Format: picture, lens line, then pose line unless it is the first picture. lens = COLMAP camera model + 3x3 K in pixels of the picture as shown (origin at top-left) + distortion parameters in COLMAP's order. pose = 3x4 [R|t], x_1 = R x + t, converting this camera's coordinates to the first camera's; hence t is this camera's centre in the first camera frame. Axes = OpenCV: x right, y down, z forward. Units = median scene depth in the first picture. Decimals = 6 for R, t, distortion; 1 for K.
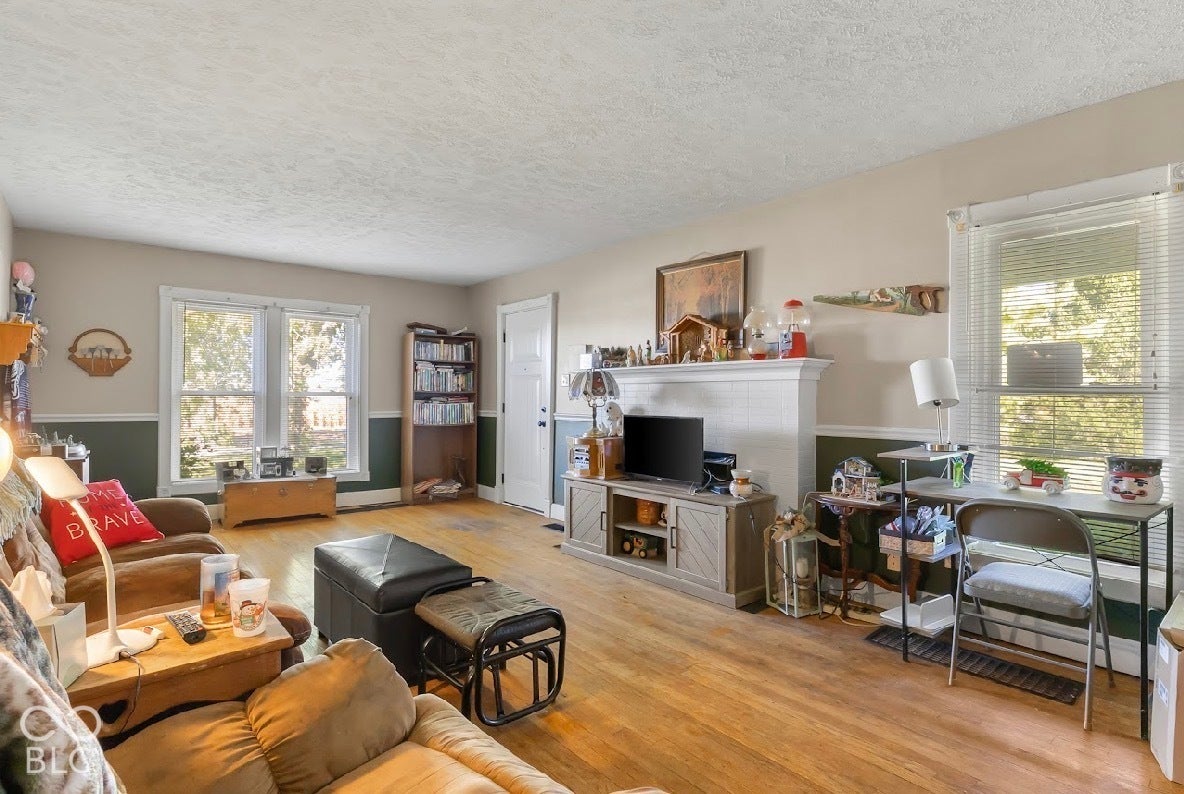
lens RADIAL K [[584.1, 0, 592.0], [0, 584.1, 397.0], [0, 0, 1]] dist [-0.001672, -0.000334]
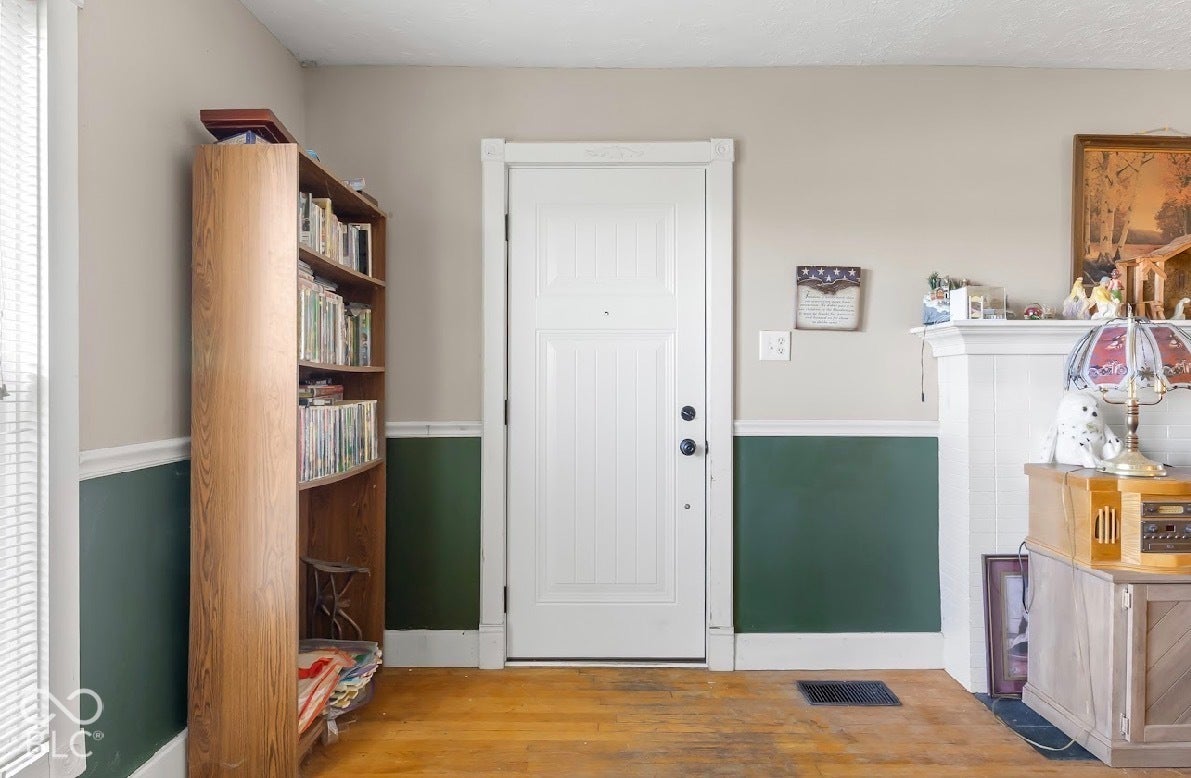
lens RADIAL K [[649.7, 0, 601.5], [0, 649.7, 389.6], [0, 0, 1]] dist [0.000083, 0.000300]
pose [[0.645198, -0.006343, 0.763989, -0.615951], [0.001351, 0.999973, 0.007162, 0.001457], [-0.764014, -0.003589, 0.645190, 0.967040]]
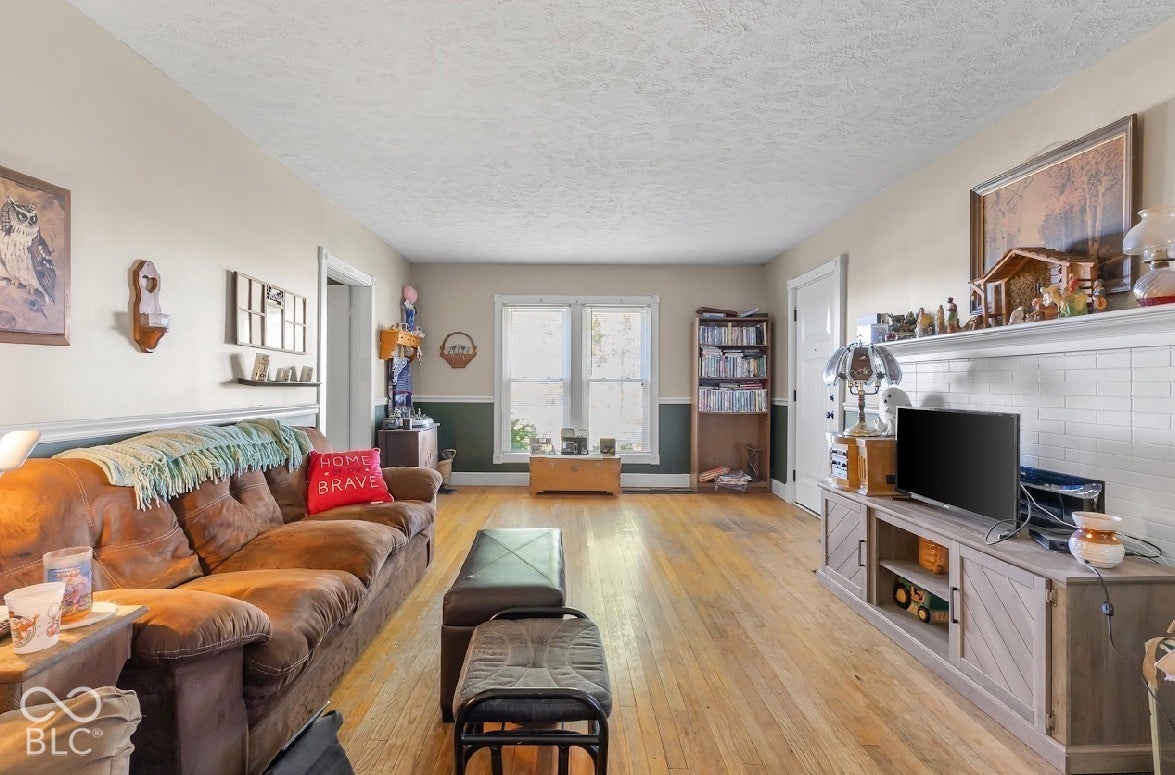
lens RADIAL K [[535.9, 0, 585.7], [0, 535.9, 382.8], [0, 0, 1]] dist [-0.001109, -0.000558]
pose [[0.781137, -0.003245, -0.624351, 0.151348], [0.000565, 0.999990, -0.004490, 0.004748], [0.624360, 0.003154, 0.781131, 0.248174]]
